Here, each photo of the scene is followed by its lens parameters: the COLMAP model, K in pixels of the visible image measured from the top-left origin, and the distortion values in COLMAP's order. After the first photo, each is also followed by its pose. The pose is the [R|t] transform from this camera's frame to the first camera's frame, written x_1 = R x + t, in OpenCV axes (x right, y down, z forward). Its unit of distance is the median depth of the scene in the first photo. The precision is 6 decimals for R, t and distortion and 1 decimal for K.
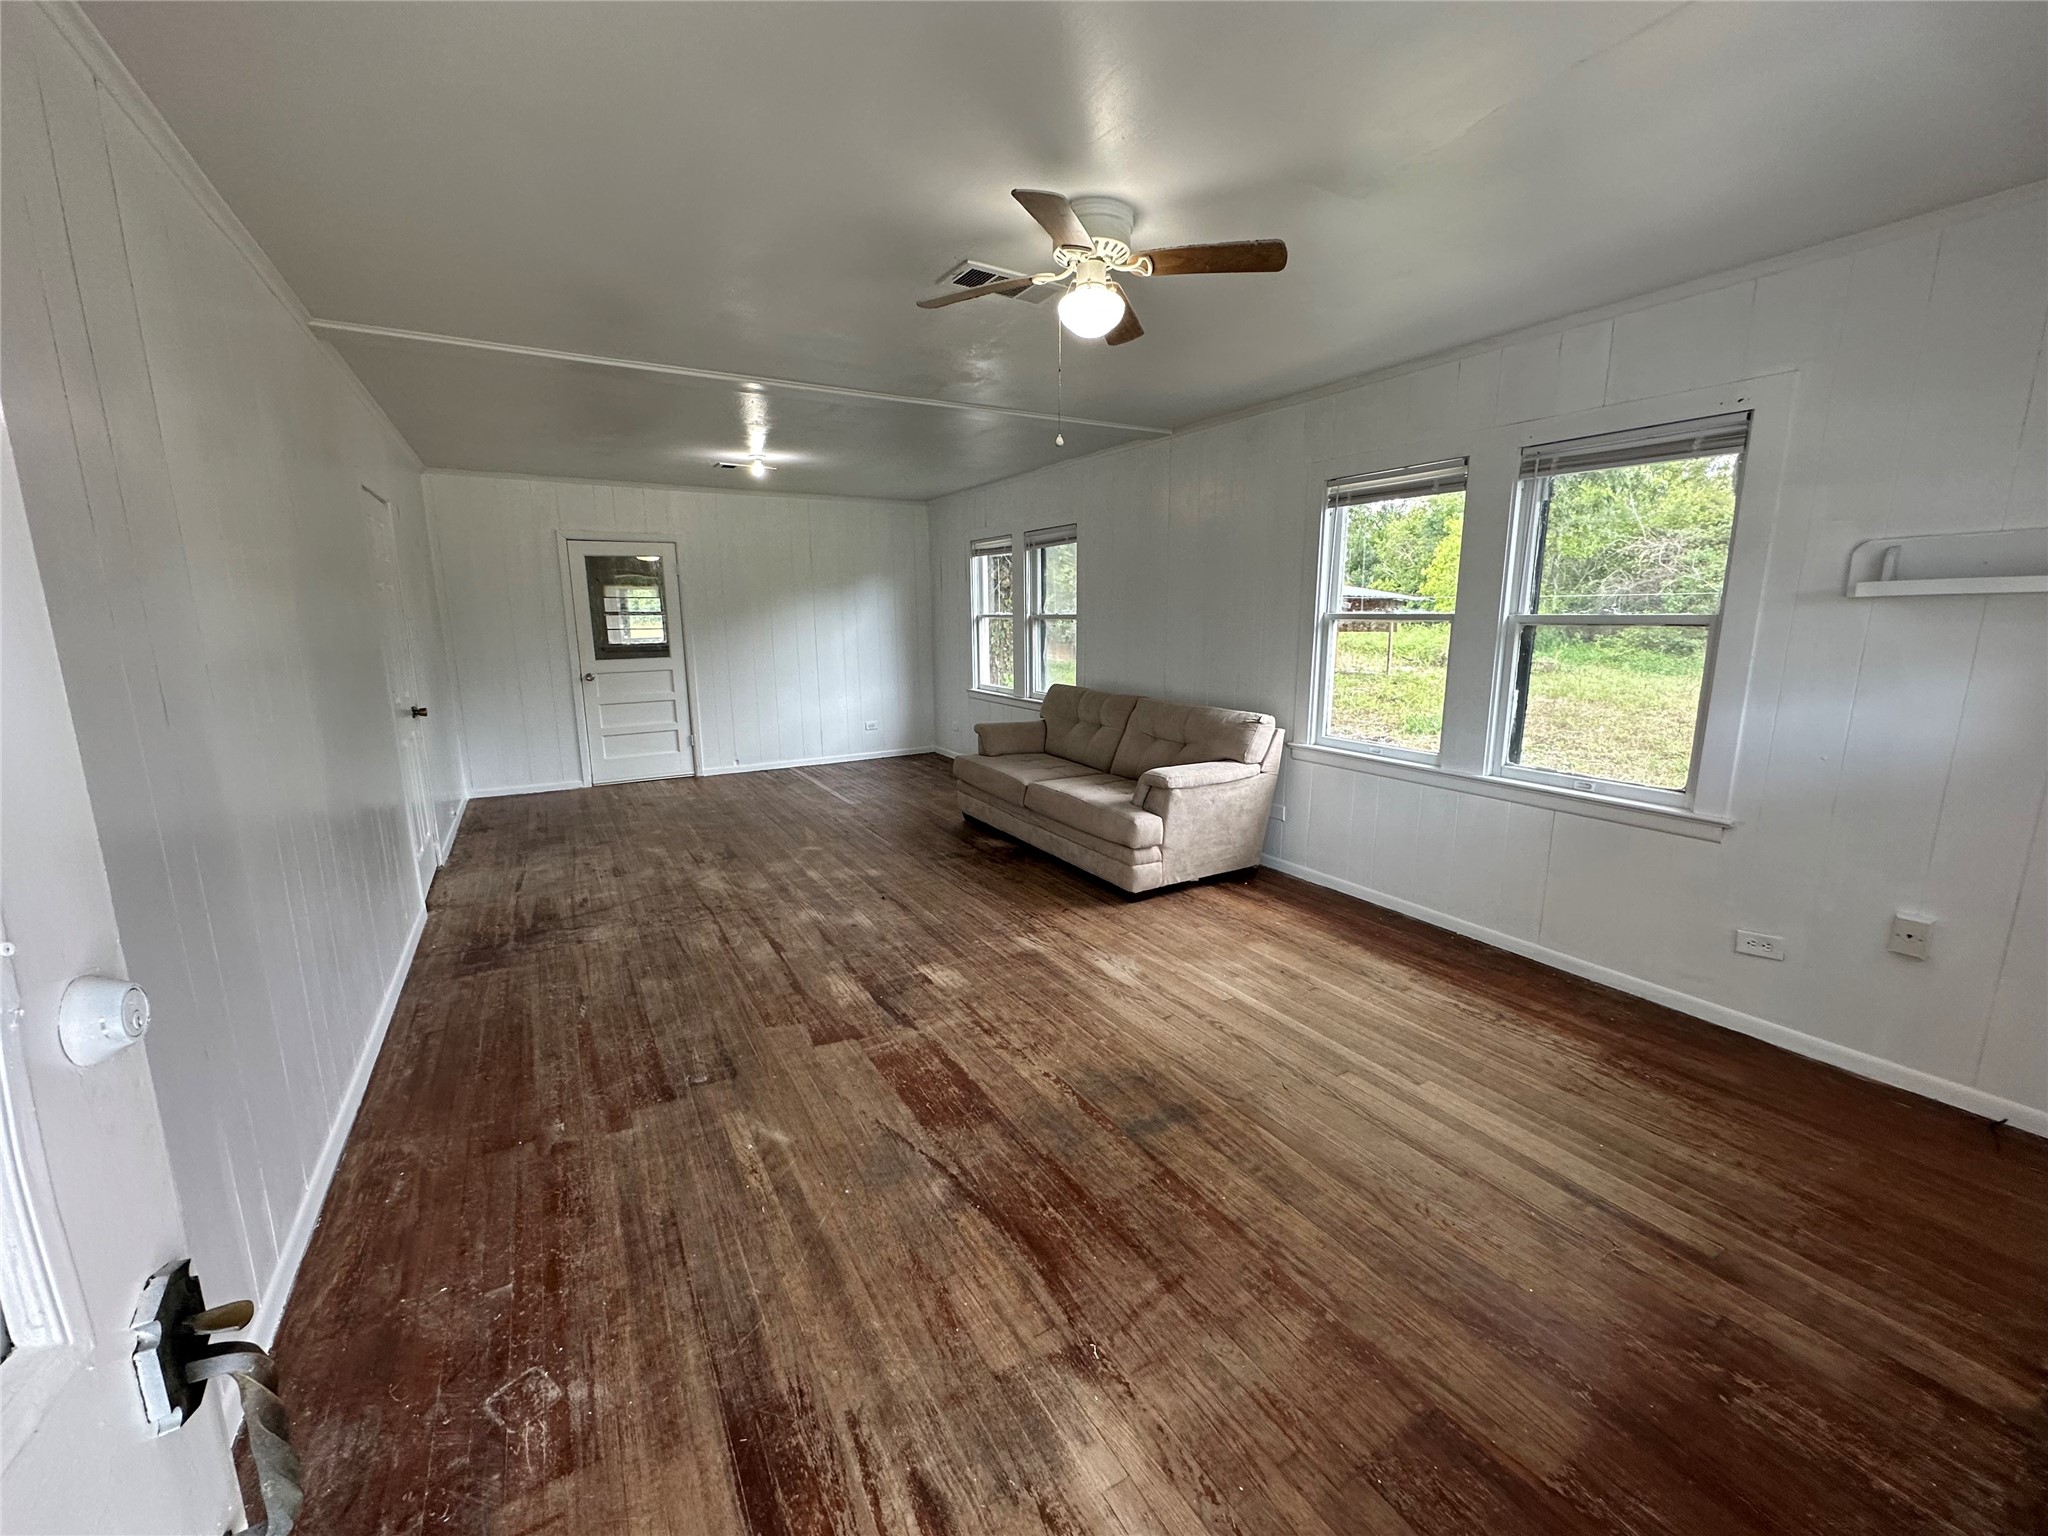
lens RADIAL K [[821.5, 0, 1018.5], [0, 821.5, 778.3], [0, 0, 1]] dist [-0.011721, -0.000007]
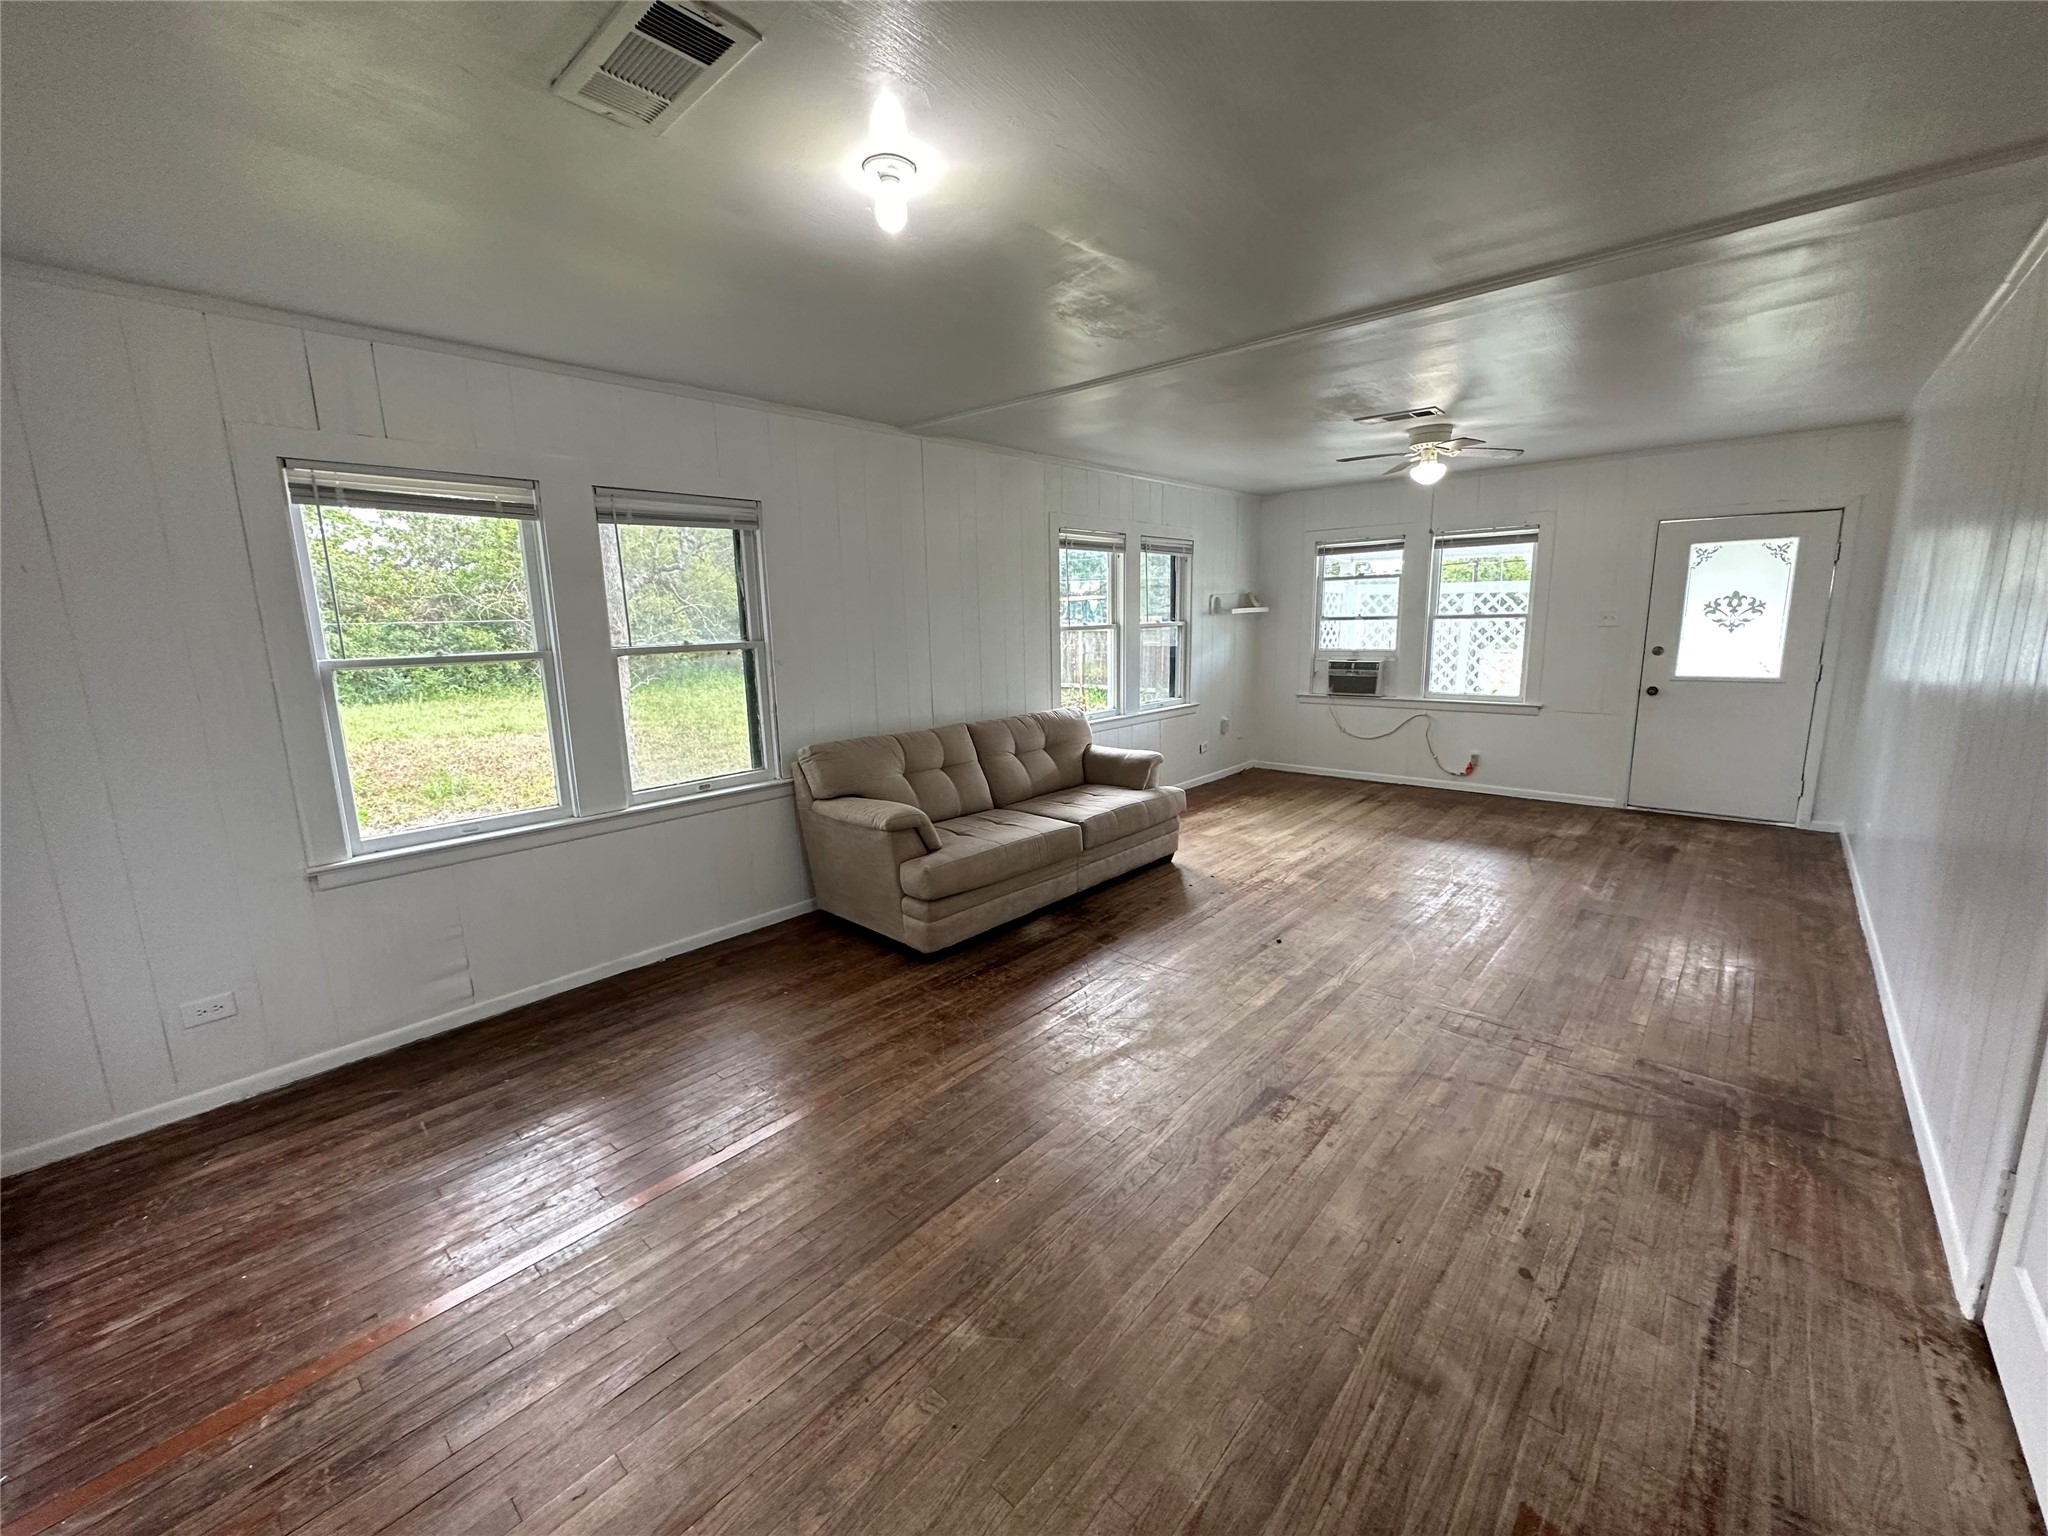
lens RADIAL K [[821.5, 0, 1028.4], [0, 821.5, 765.0], [0, 0, 1]] dist [-0.011721, -0.000007]
pose [[-0.311355, -0.158691, 0.936950, -0.965702], [0.218213, 0.947673, 0.233021, -0.332085], [-0.924901, 0.277007, -0.260434, 1.556422]]
